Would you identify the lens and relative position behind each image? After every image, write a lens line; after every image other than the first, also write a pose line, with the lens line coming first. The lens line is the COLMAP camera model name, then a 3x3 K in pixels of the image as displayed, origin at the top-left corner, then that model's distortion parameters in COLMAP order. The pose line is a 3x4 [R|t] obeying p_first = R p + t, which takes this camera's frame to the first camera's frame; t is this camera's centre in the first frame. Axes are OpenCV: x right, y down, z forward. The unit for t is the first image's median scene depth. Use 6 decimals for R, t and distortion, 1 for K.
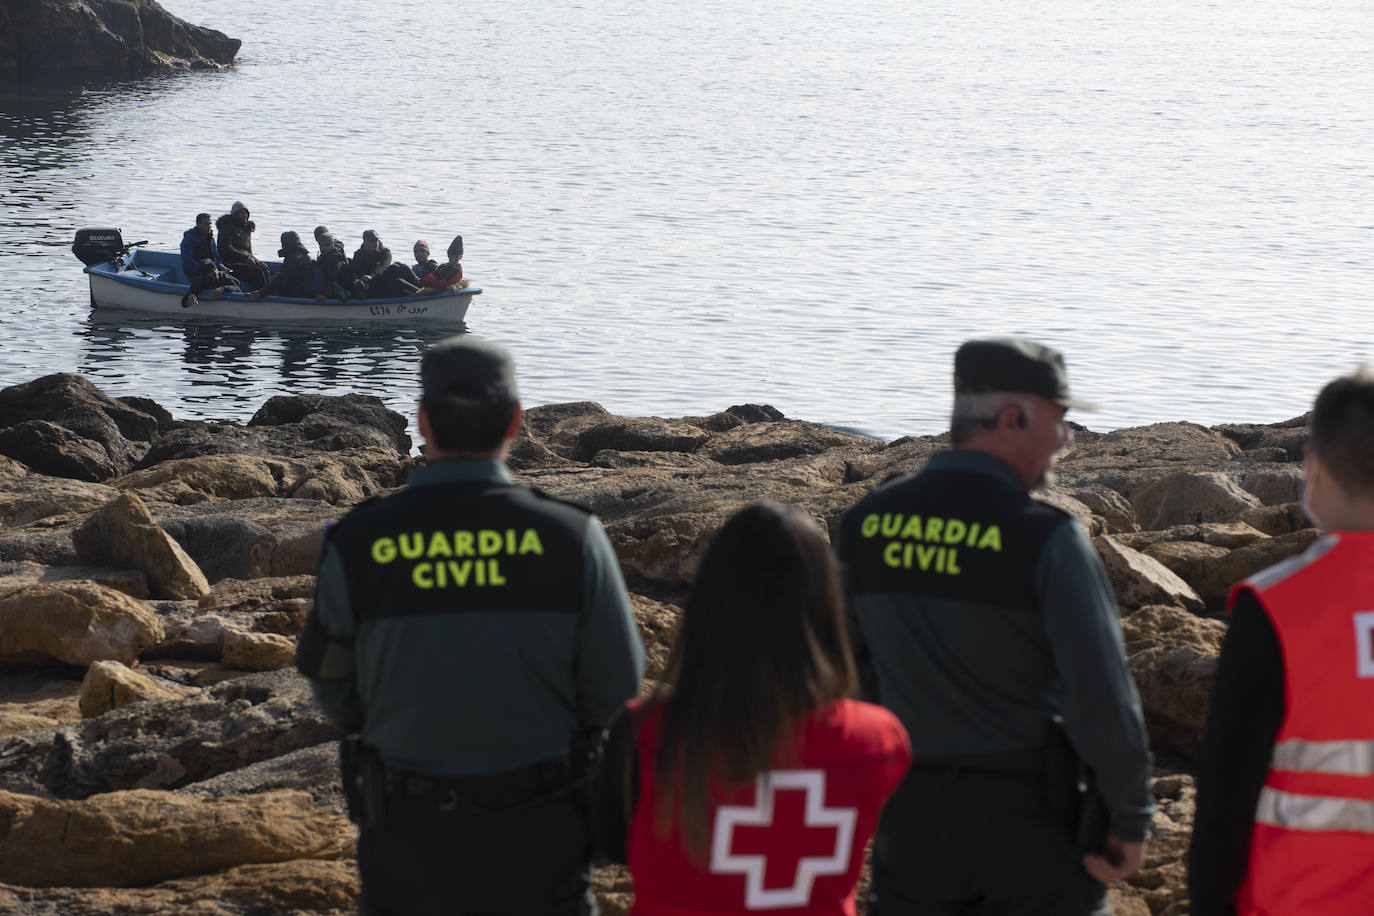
lens RADIAL K [[6102.7, 0, 687.0], [0, 6102.7, 458.0], [0, 0, 1]] dist [1.058145, 11.752803]
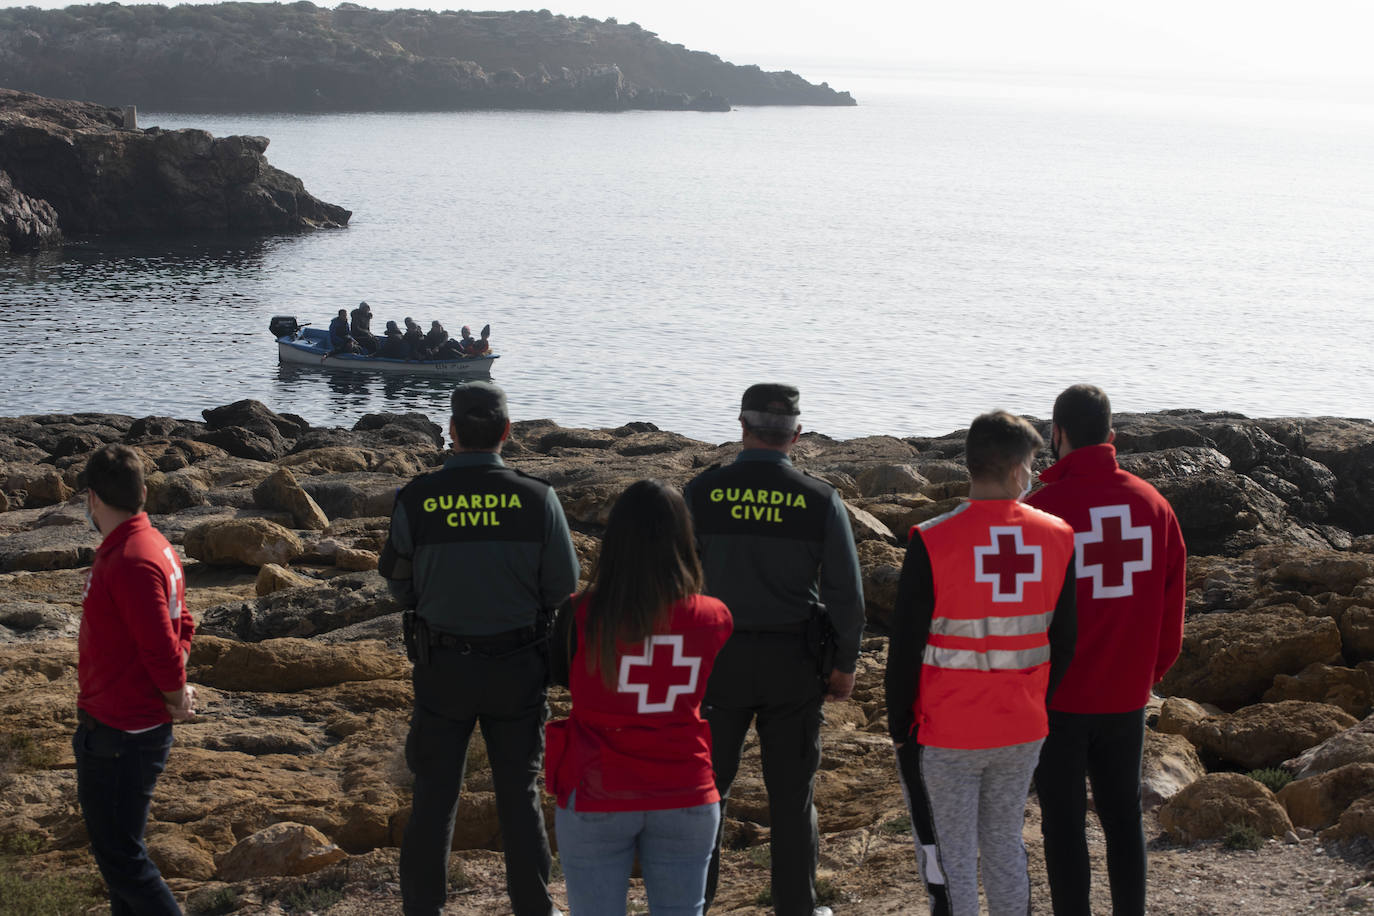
lens RADIAL K [[6102.7, 0, 687.0], [0, 6102.7, 458.0], [0, 0, 1]] dist [1.058145, 11.752803]
pose [[0.999356, 0.011700, -0.033913, 0.082982], [-0.012081, 0.999866, -0.011053, 0.020503], [0.033779, 0.011455, 0.999364, -0.740042]]
